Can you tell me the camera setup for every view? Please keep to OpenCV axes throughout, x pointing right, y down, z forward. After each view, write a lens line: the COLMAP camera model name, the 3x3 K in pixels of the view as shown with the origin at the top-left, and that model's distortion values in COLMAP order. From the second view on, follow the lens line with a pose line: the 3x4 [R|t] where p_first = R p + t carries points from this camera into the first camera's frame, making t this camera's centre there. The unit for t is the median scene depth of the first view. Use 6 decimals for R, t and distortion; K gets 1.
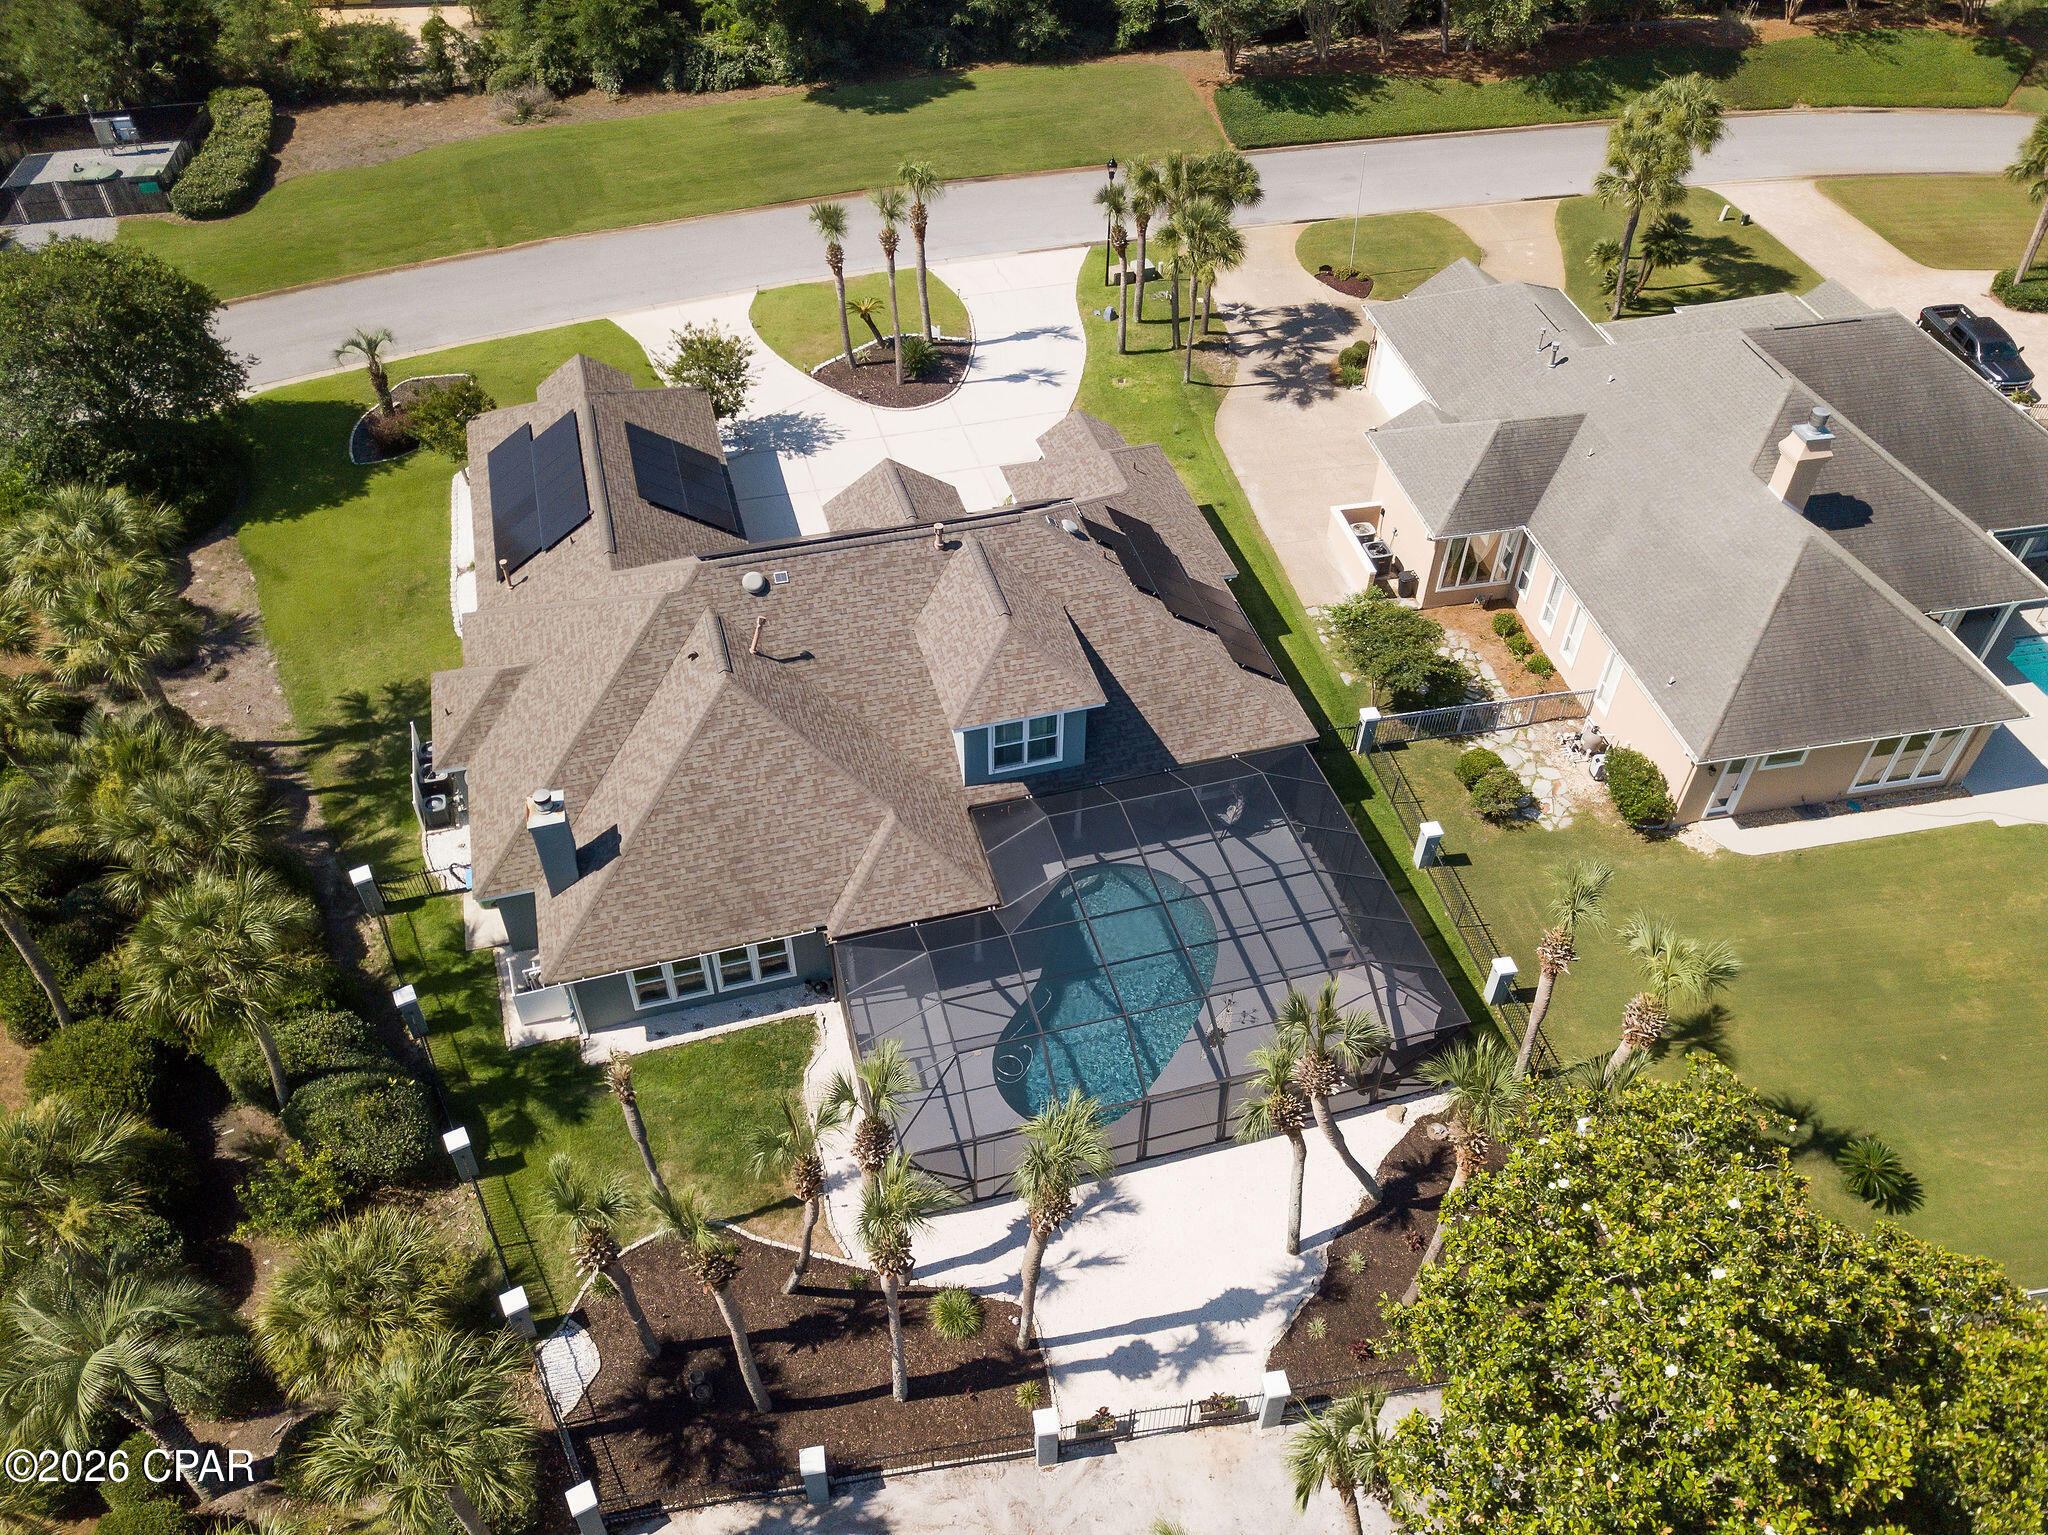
lens RADIAL K [[1545.0, 0, 1024.0], [0, 1545.0, 767.5], [0, 0, 1]] dist [0.022347, -0.000797]
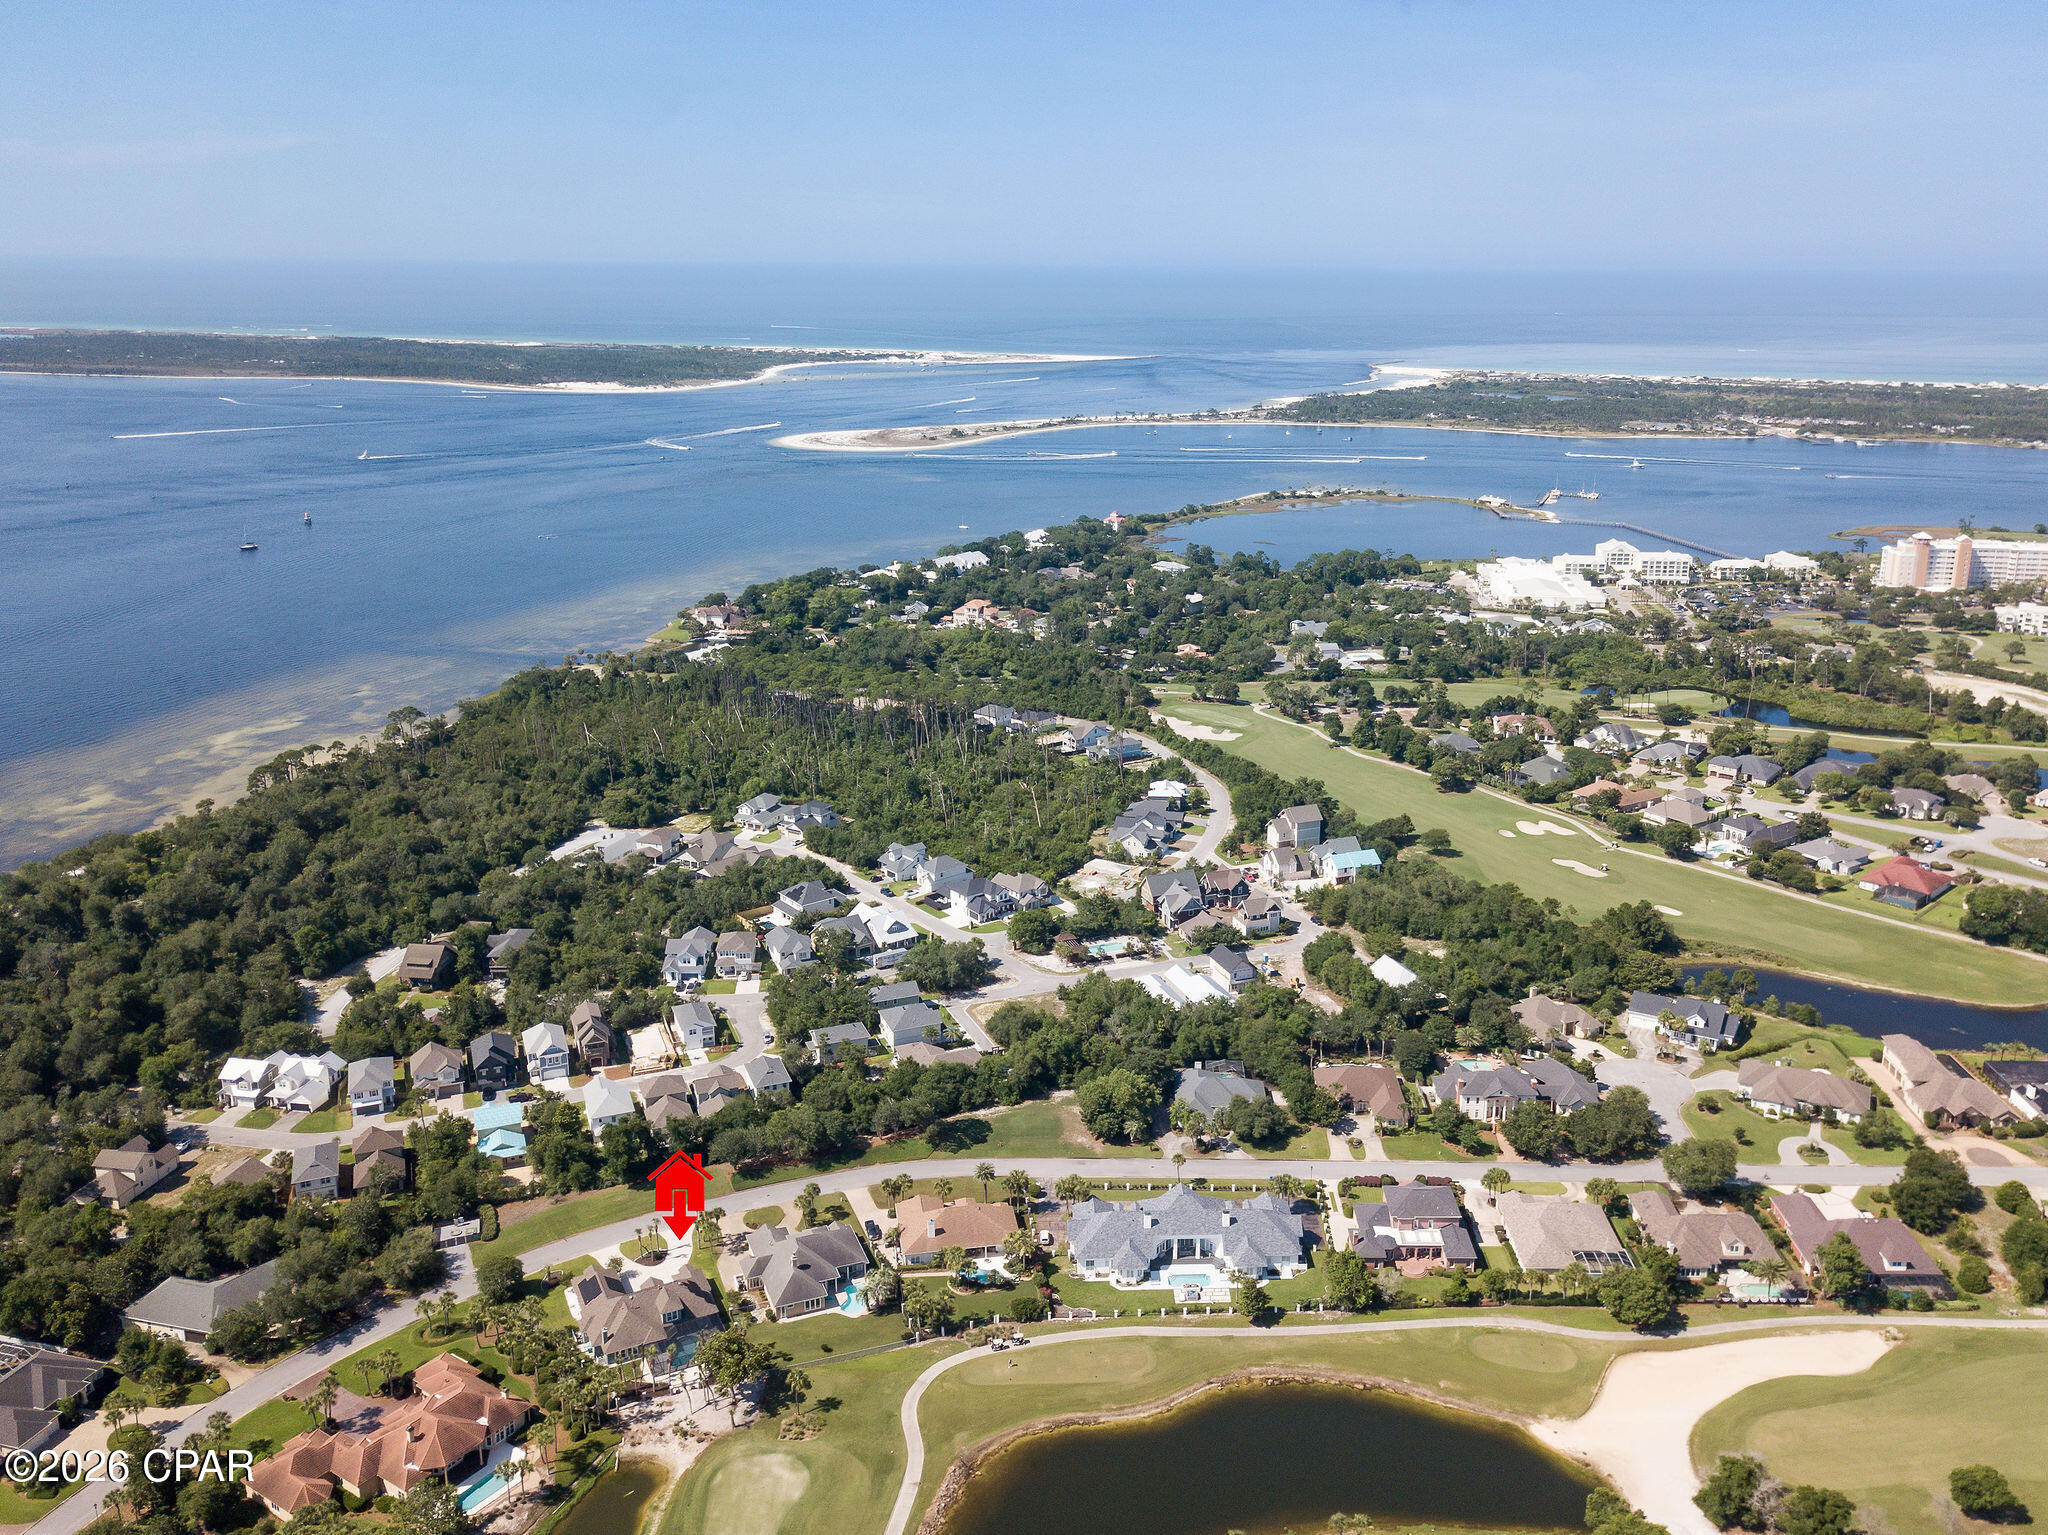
lens RADIAL K [[1545.0, 0, 1024.0], [0, 1545.0, 767.5], [0, 0, 1]] dist [0.022347, -0.000797]
pose [[0.984067, -0.063336, 0.166134, 0.452038], [0.135984, 0.870085, -0.473772, 1.103071], [-0.114544, 0.488815, 0.864835, -5.207013]]
